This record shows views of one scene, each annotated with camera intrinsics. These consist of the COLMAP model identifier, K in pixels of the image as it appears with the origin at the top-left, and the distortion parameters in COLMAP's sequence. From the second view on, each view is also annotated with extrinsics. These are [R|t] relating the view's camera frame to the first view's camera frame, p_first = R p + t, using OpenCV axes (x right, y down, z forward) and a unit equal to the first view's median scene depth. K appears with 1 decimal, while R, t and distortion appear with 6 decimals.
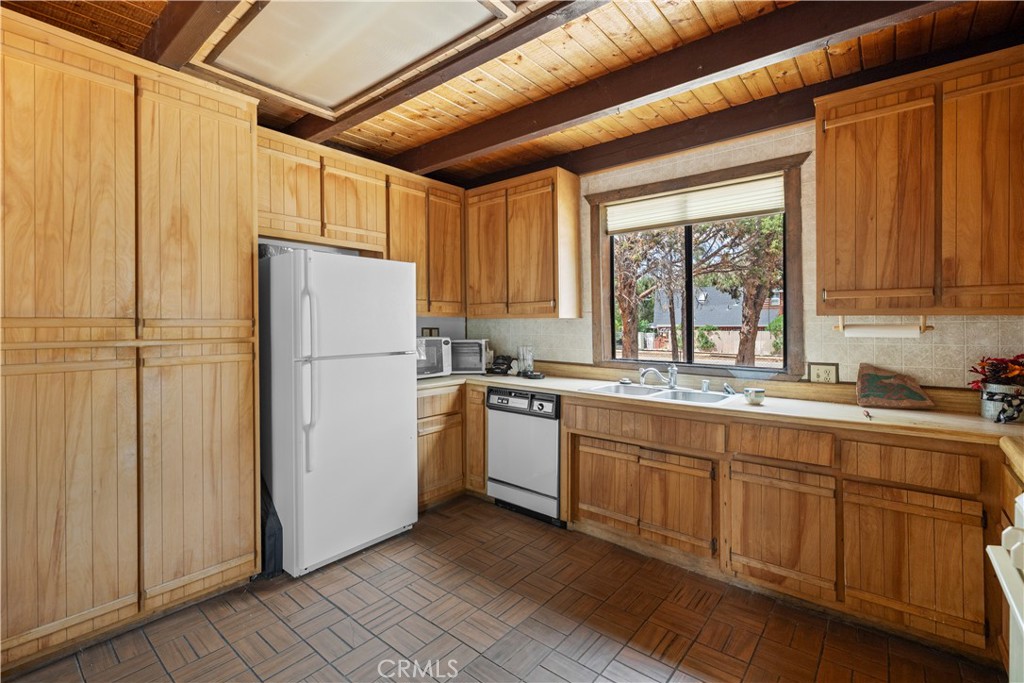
lens RADIAL K [[460.8, 0, 503.5], [0, 460.8, 325.6], [0, 0, 1]] dist [-0.002707, -0.000527]
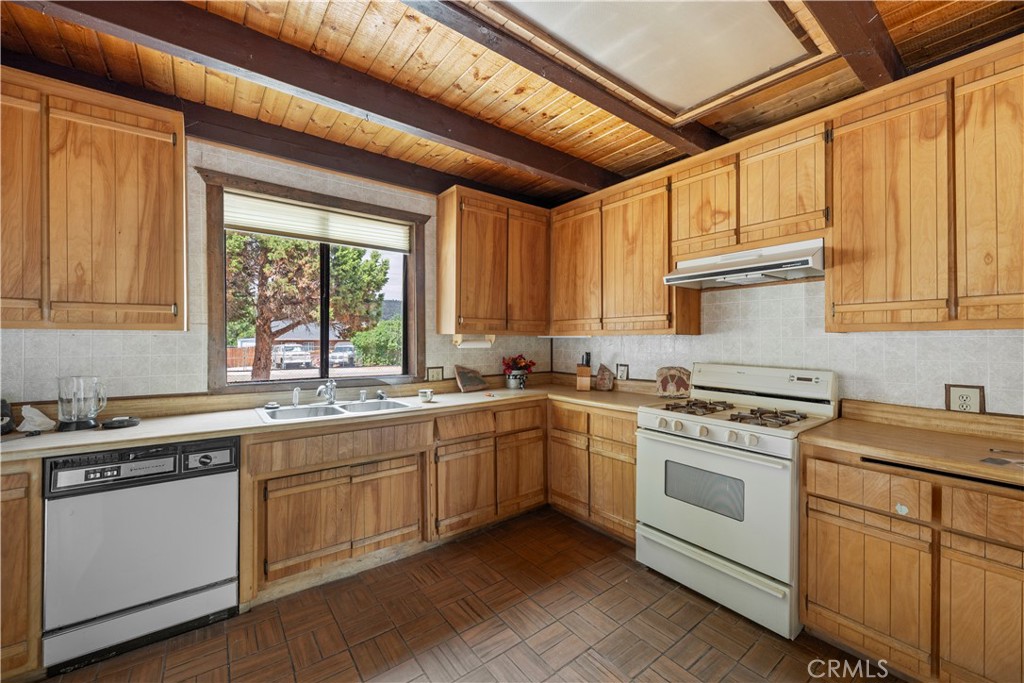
lens RADIAL K [[408.4, 0, 512.2], [0, 408.4, 338.9], [0, 0, 1]] dist [-0.000909, 0.000390]
pose [[0.210214, 0.003596, 0.977649, -0.442552], [0.003968, 0.999982, -0.004532, 0.000623], [-0.977647, 0.004832, 0.210196, 0.450966]]
